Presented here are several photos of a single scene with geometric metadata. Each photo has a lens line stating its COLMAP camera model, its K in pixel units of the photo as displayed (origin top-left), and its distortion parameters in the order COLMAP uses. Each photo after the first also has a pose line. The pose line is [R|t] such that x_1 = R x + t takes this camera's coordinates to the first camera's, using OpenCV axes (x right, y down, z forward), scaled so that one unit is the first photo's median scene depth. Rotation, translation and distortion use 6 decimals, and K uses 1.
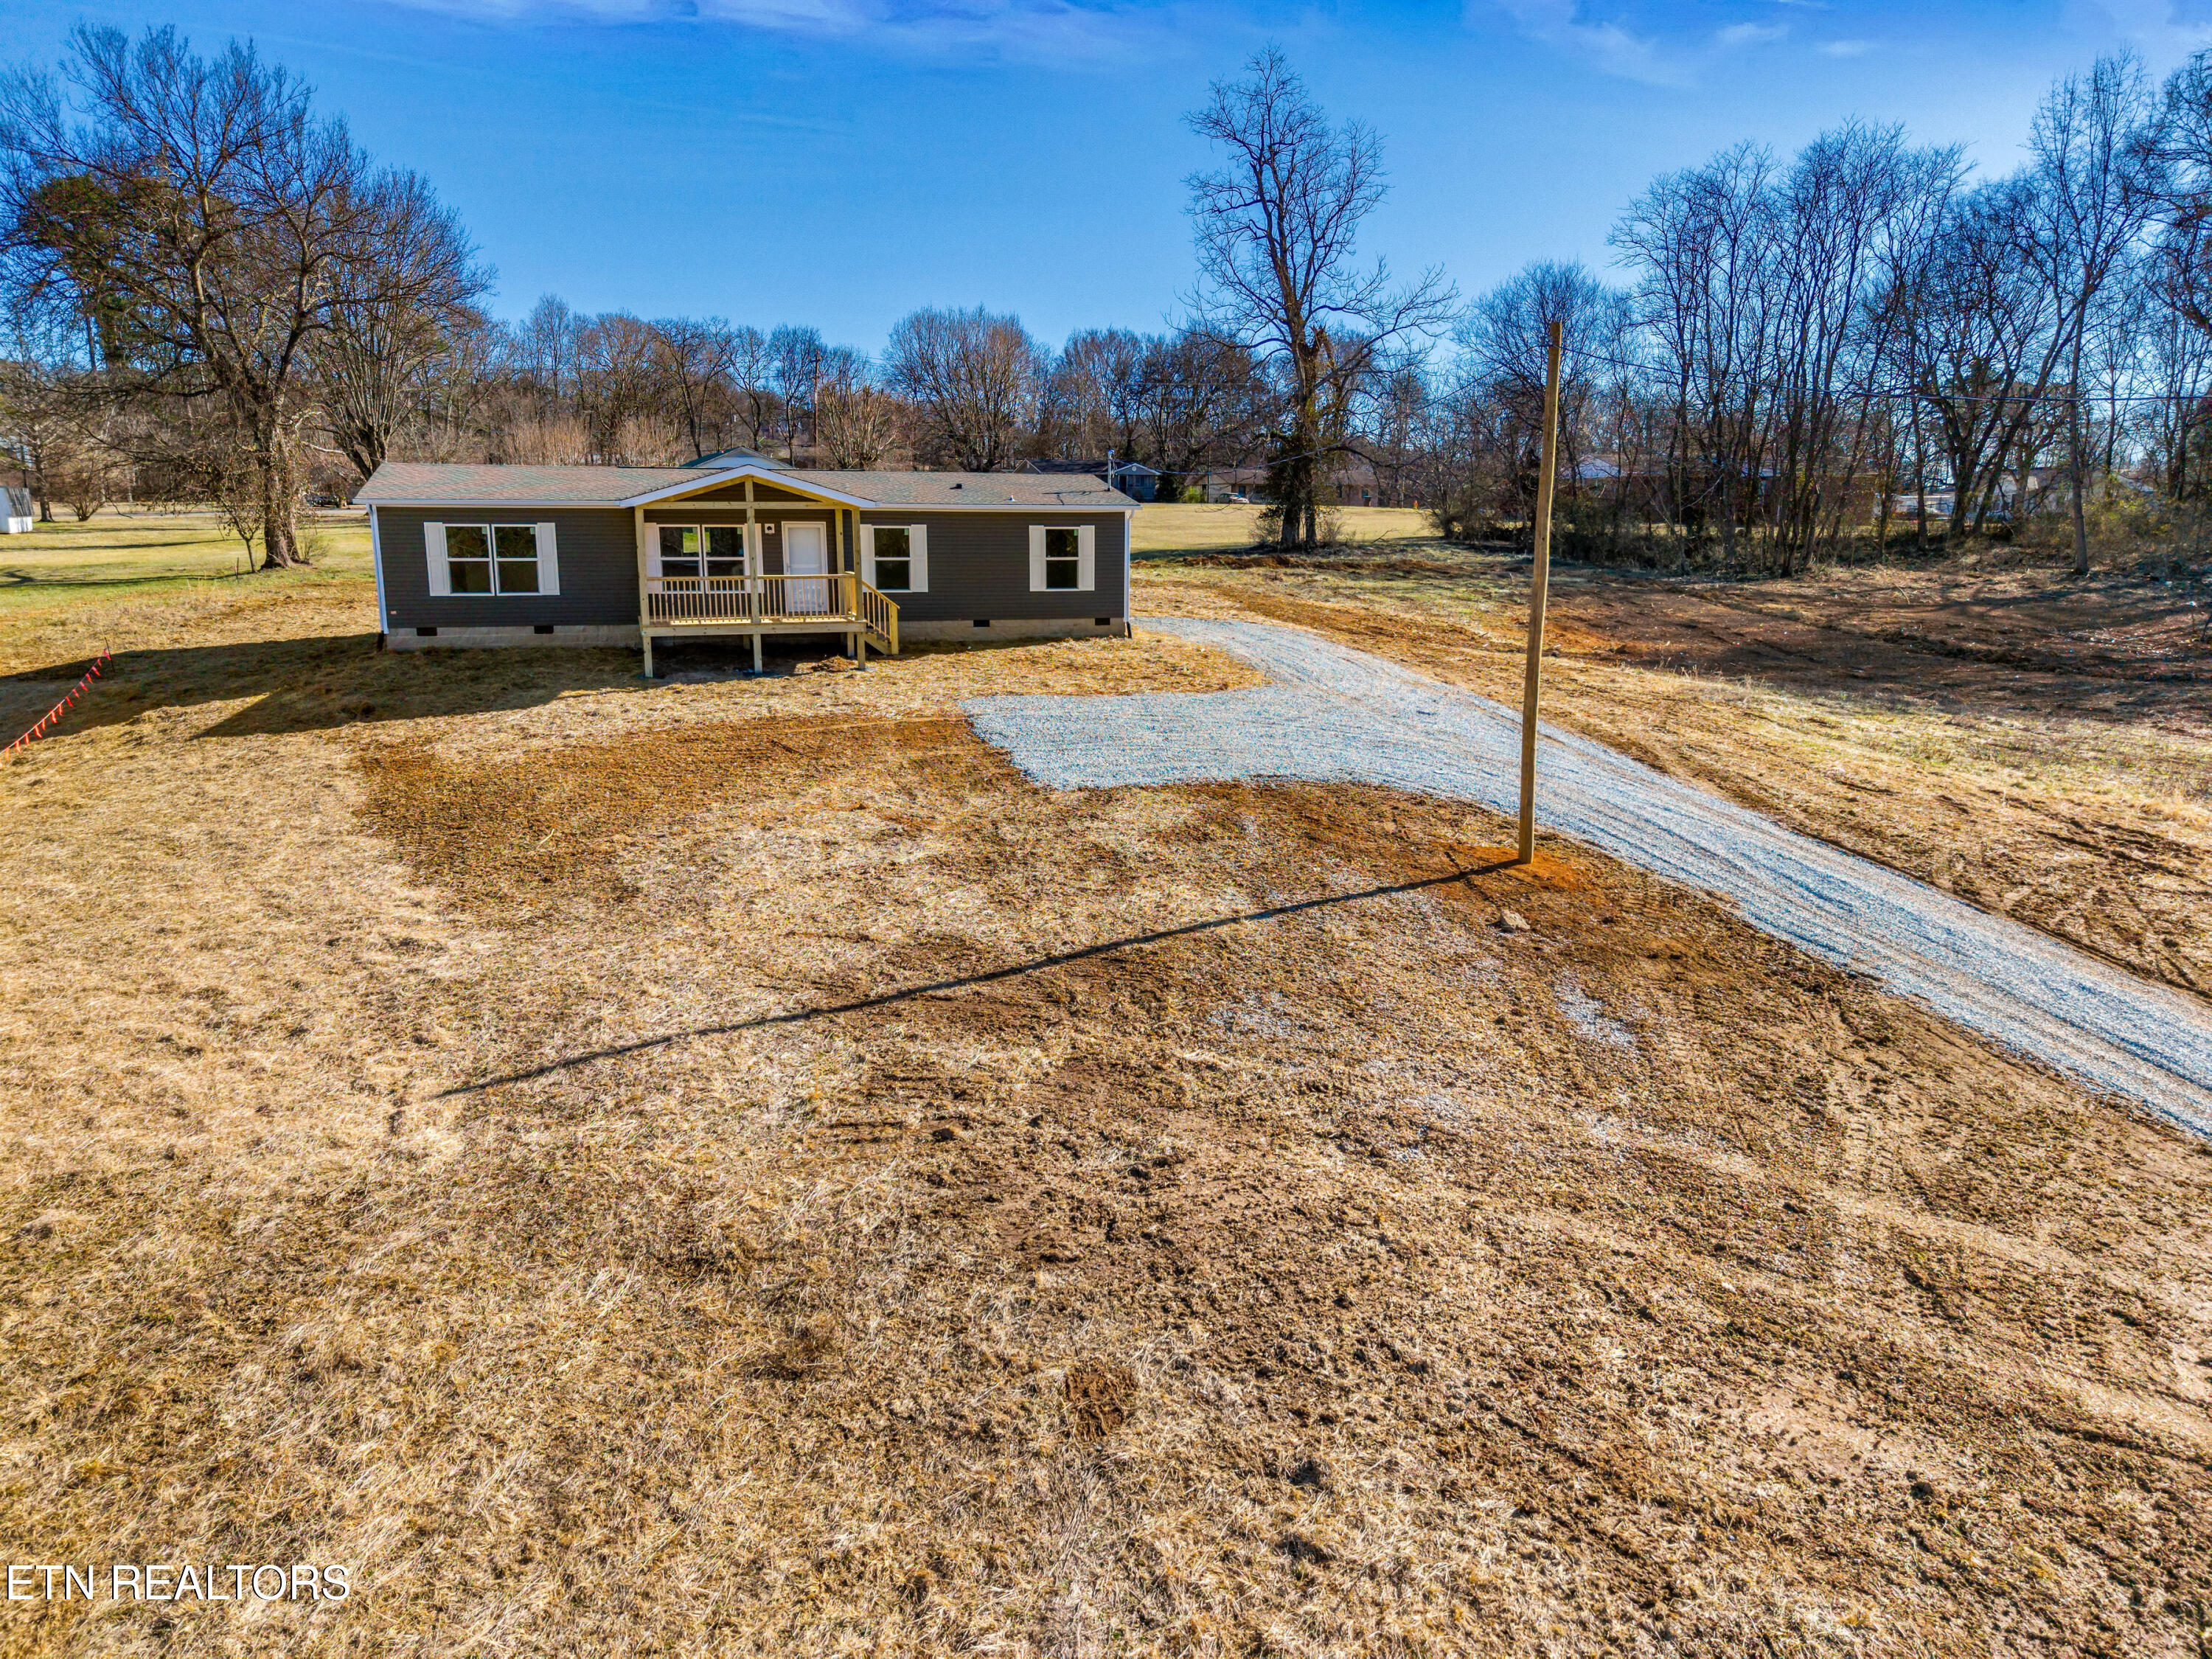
lens RADIAL K [[1502.5, 0, 1104.8], [0, 1502.5, 848.4], [0, 0, 1]] dist [0.008266, -0.025995]
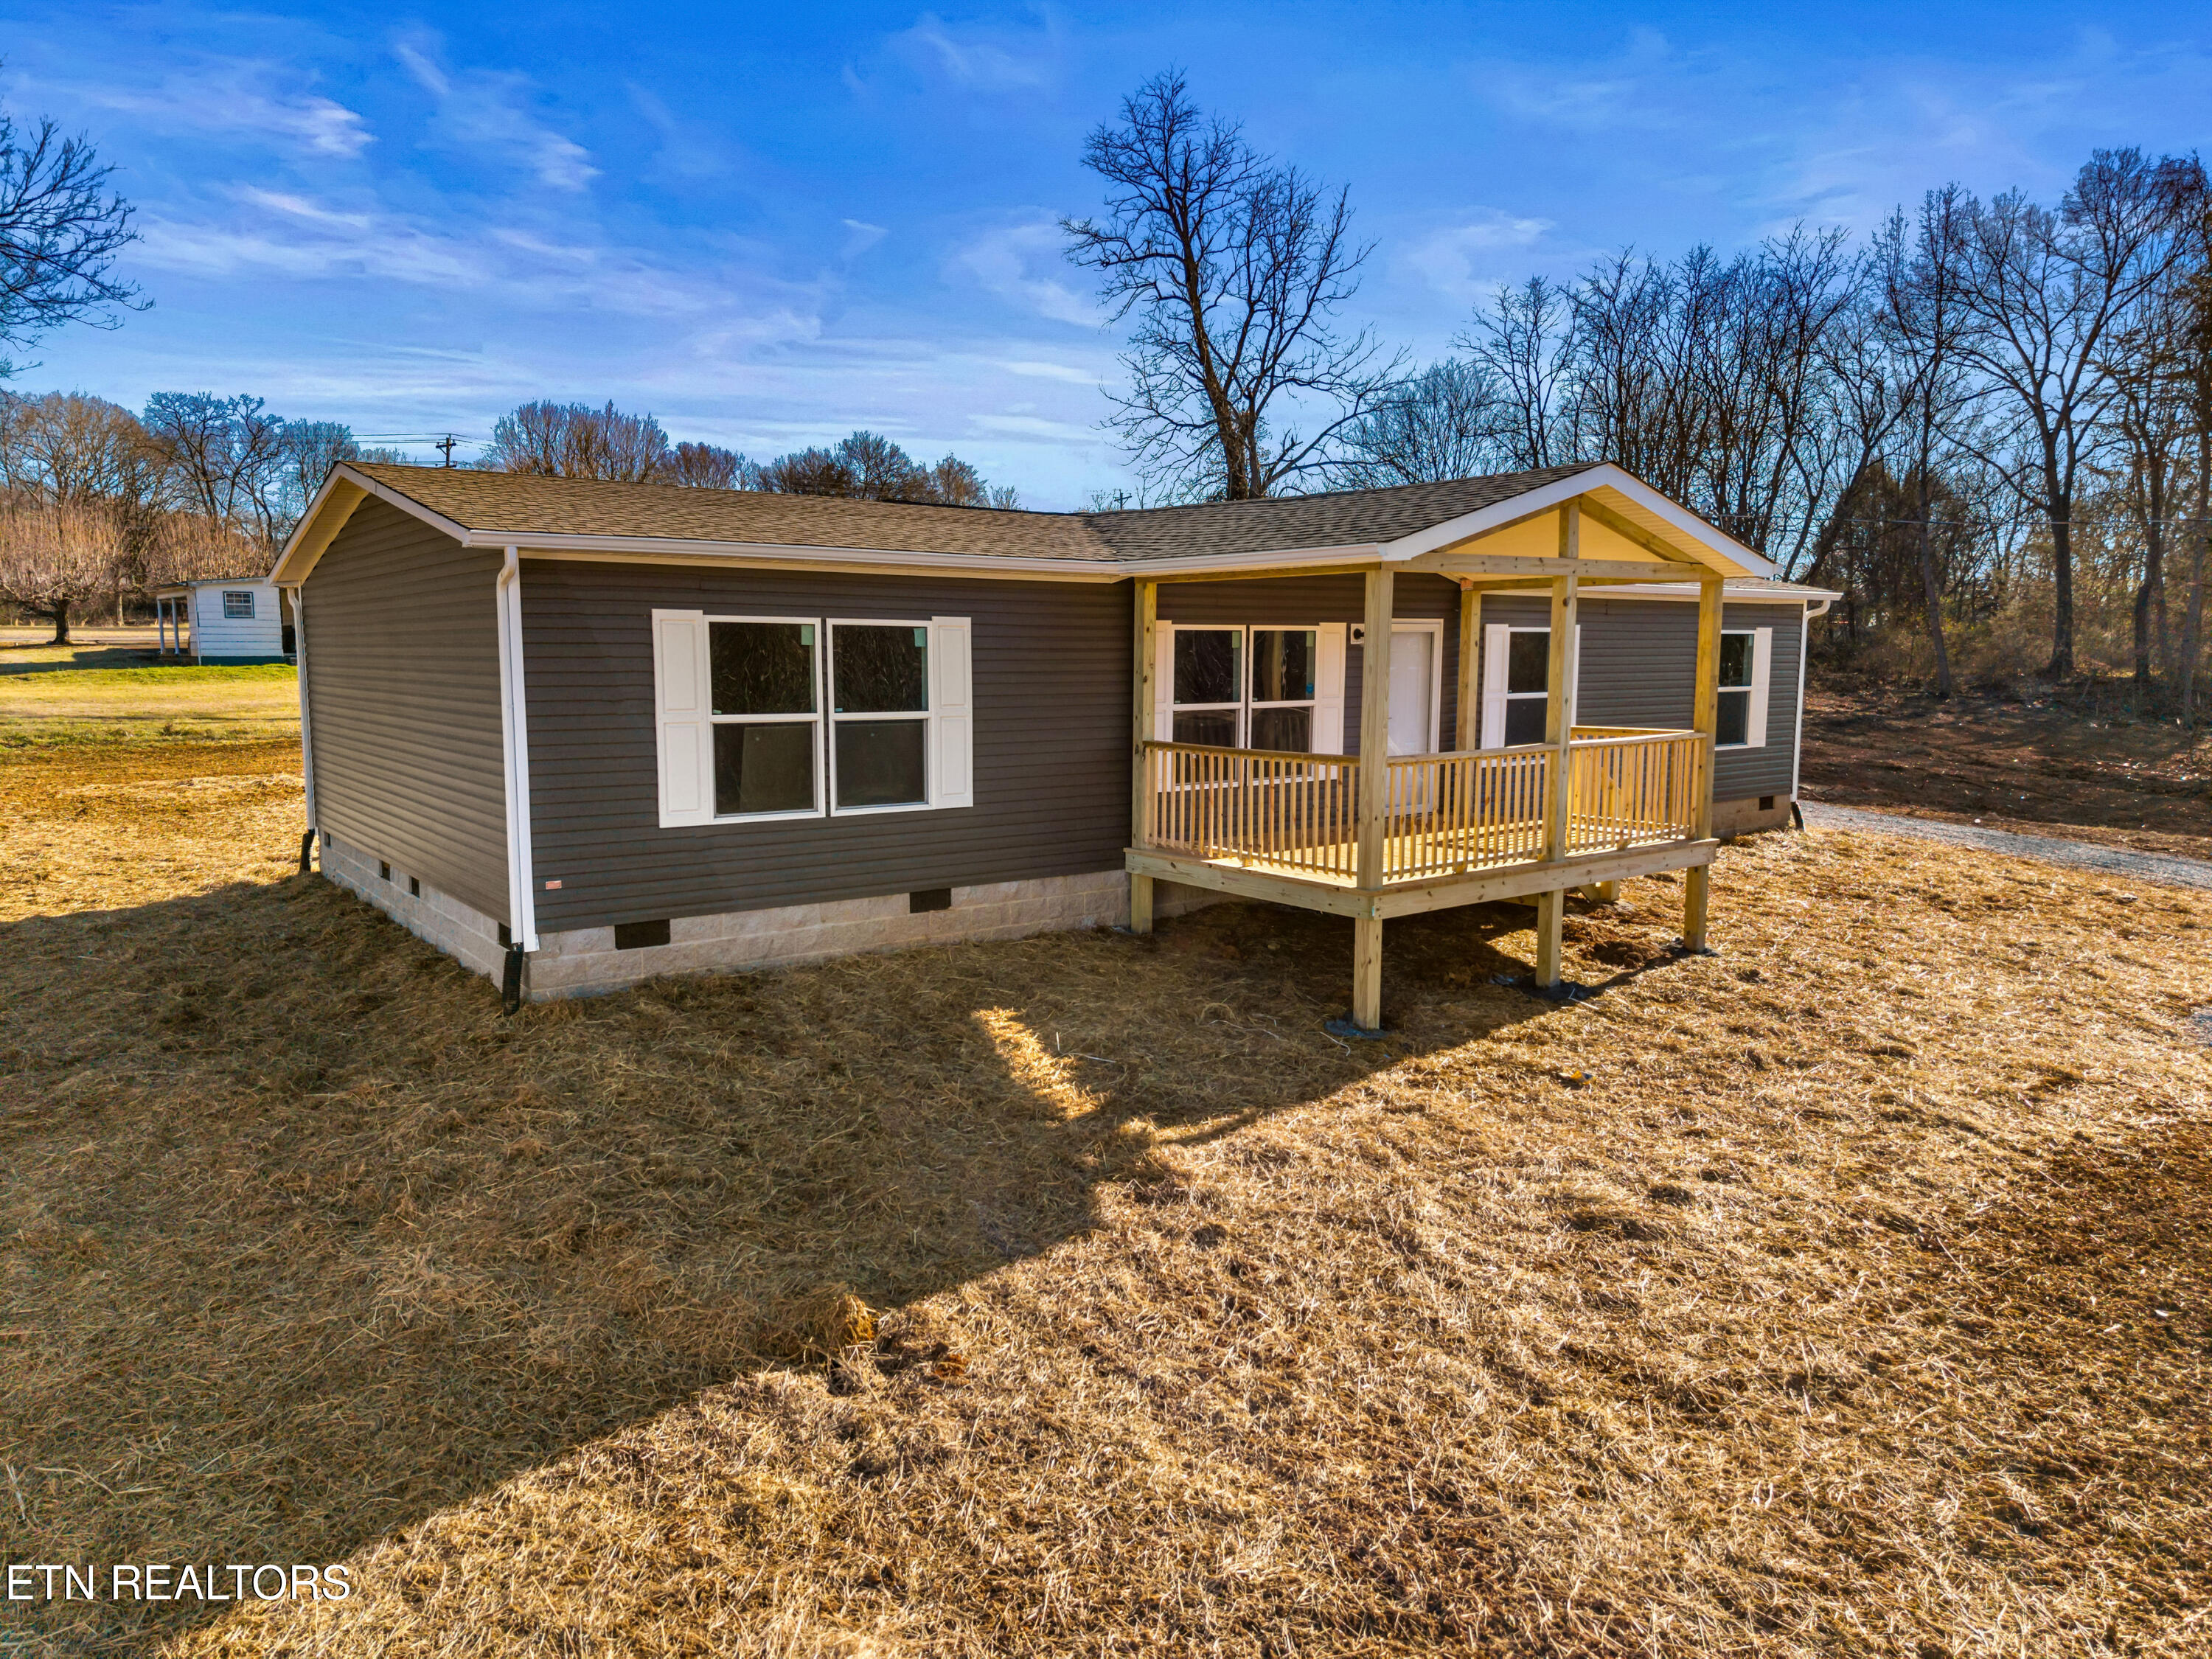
lens RADIAL K [[1502.5, 0, 1146.4], [0, 1502.5, 841.0], [0, 0, 1]] dist [0.008266, -0.025995]
pose [[0.933134, -0.050110, 0.356021, -0.429053], [0.083460, 0.993380, -0.078932, -0.119075], [-0.349709, 0.103367, 0.931139, 0.598173]]
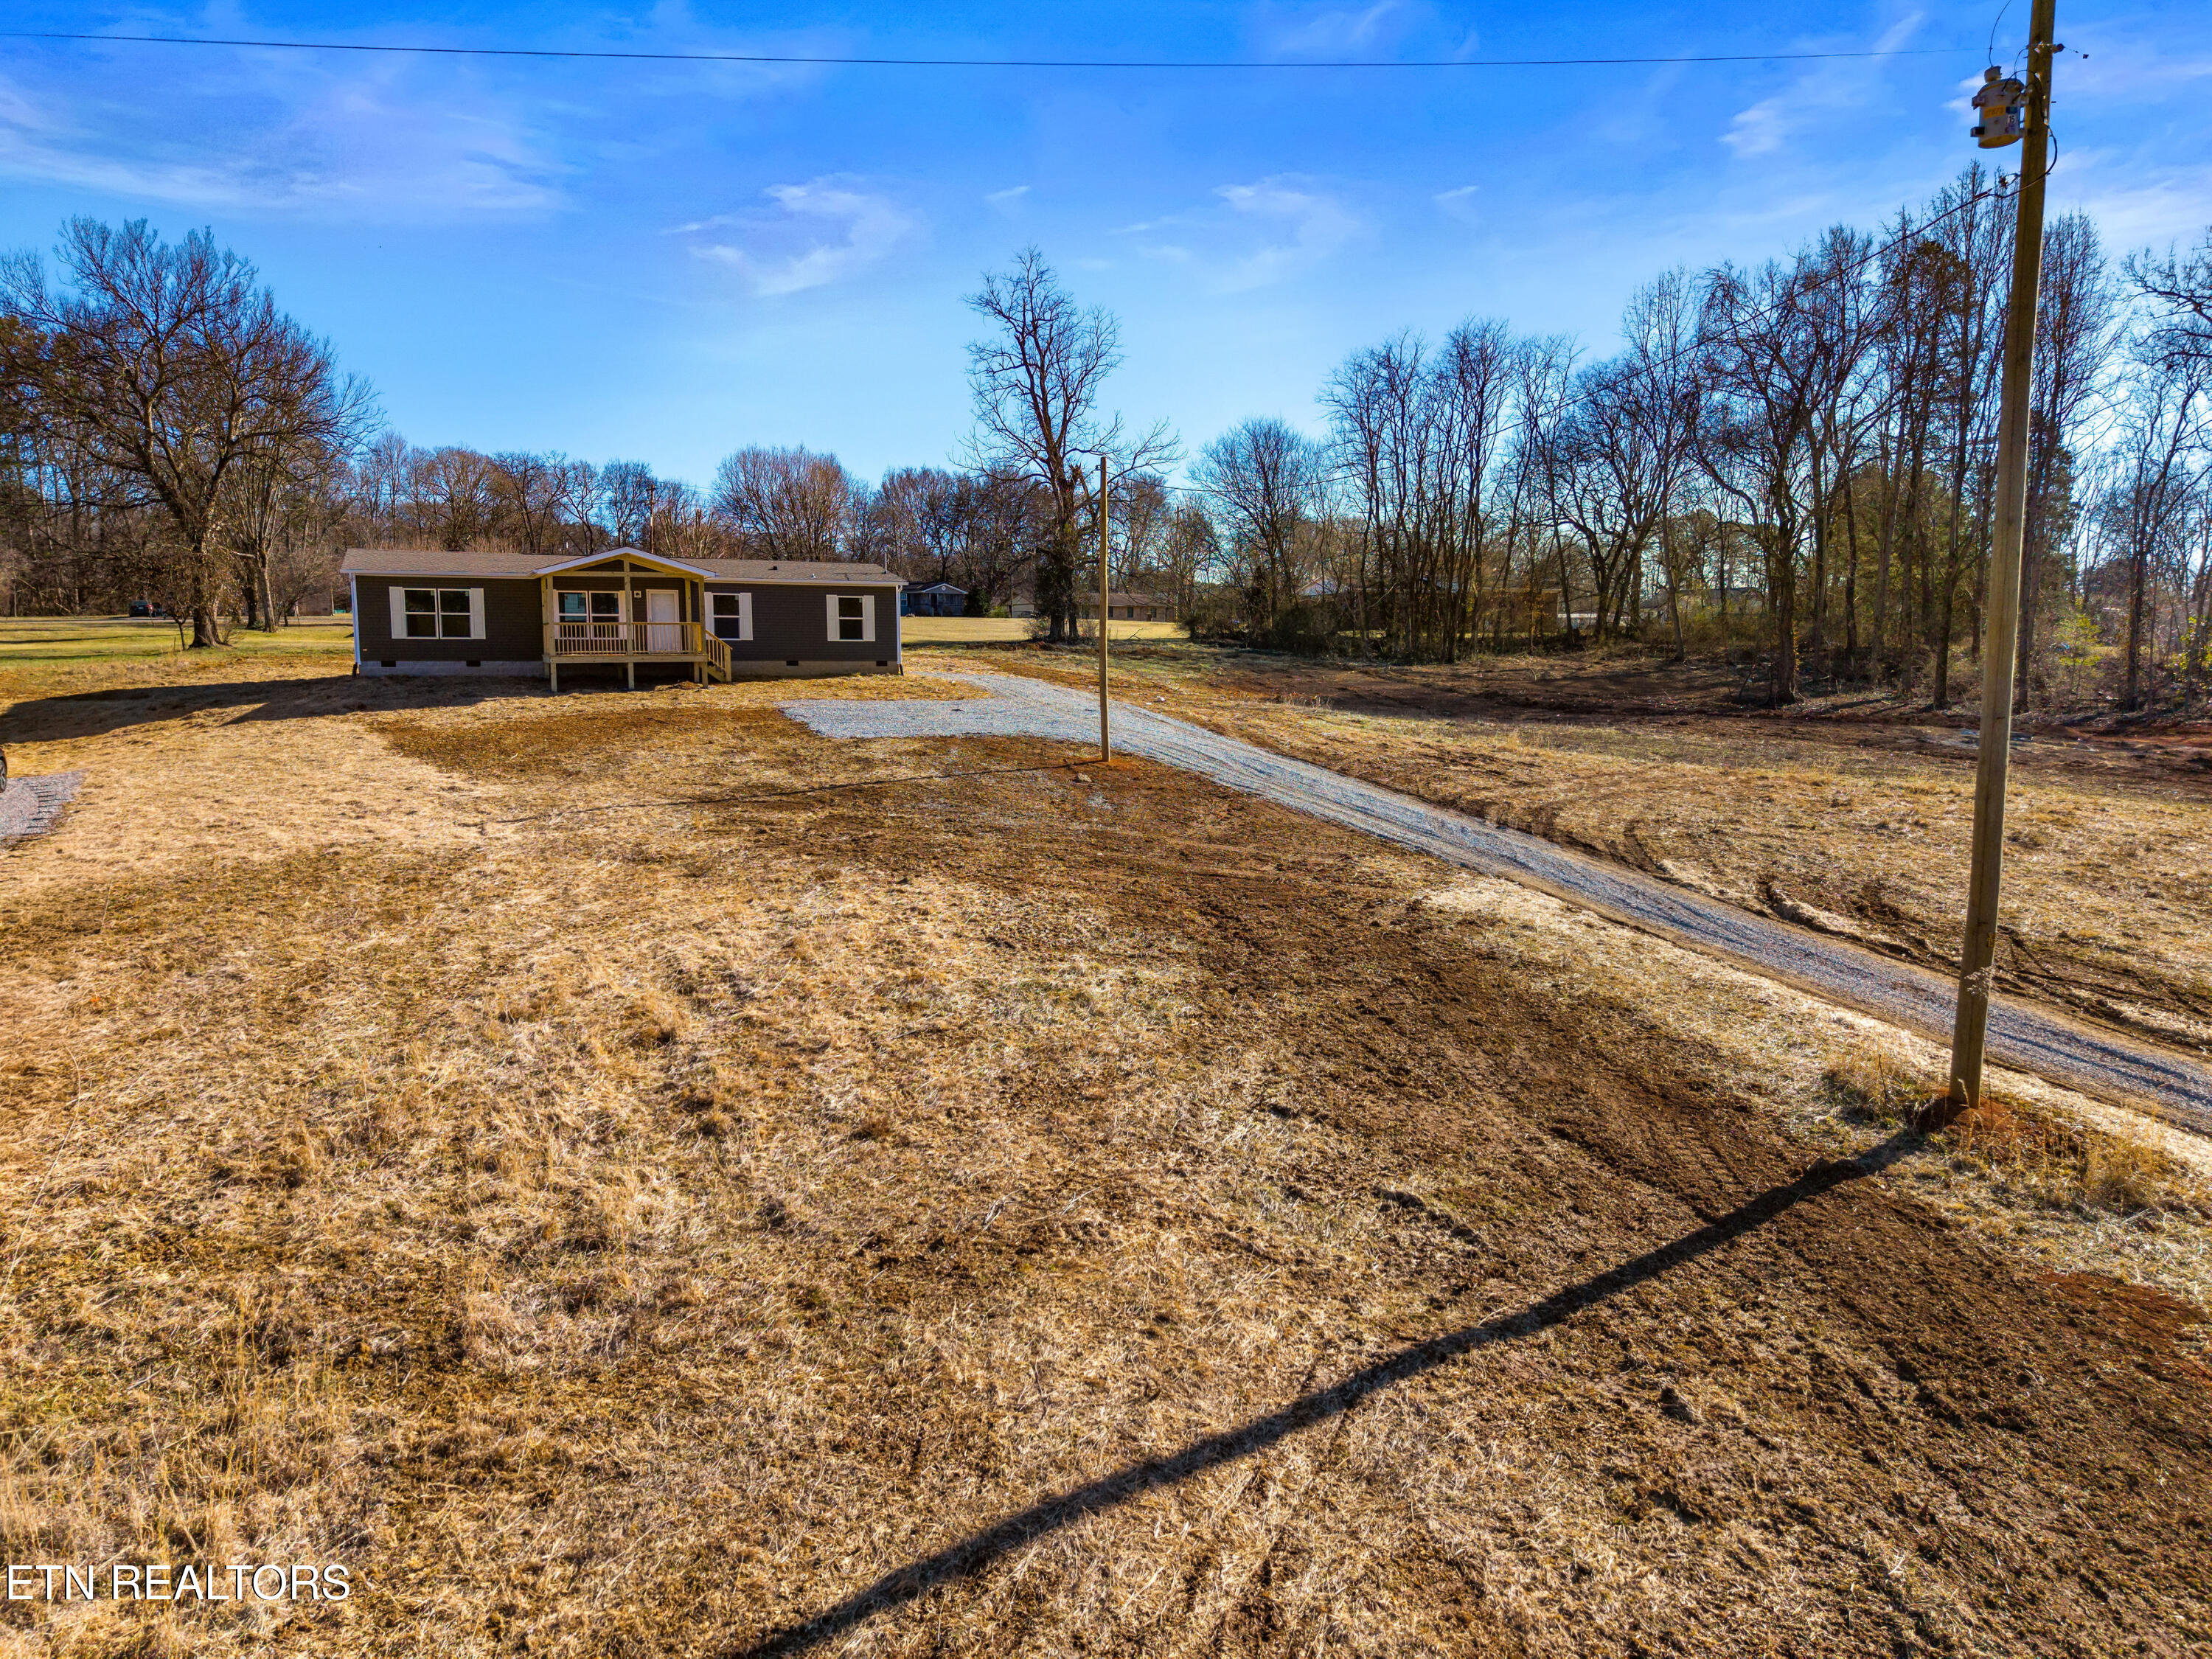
lens RADIAL K [[1502.5, 0, 1132.0], [0, 1502.5, 869.4], [0, 0, 1]] dist [0.008266, -0.025995]
pose [[0.991788, -0.020627, 0.126221, 0.052828], [0.029858, 0.996980, -0.071687, 0.156493], [-0.124361, 0.074867, 0.989409, -0.427776]]
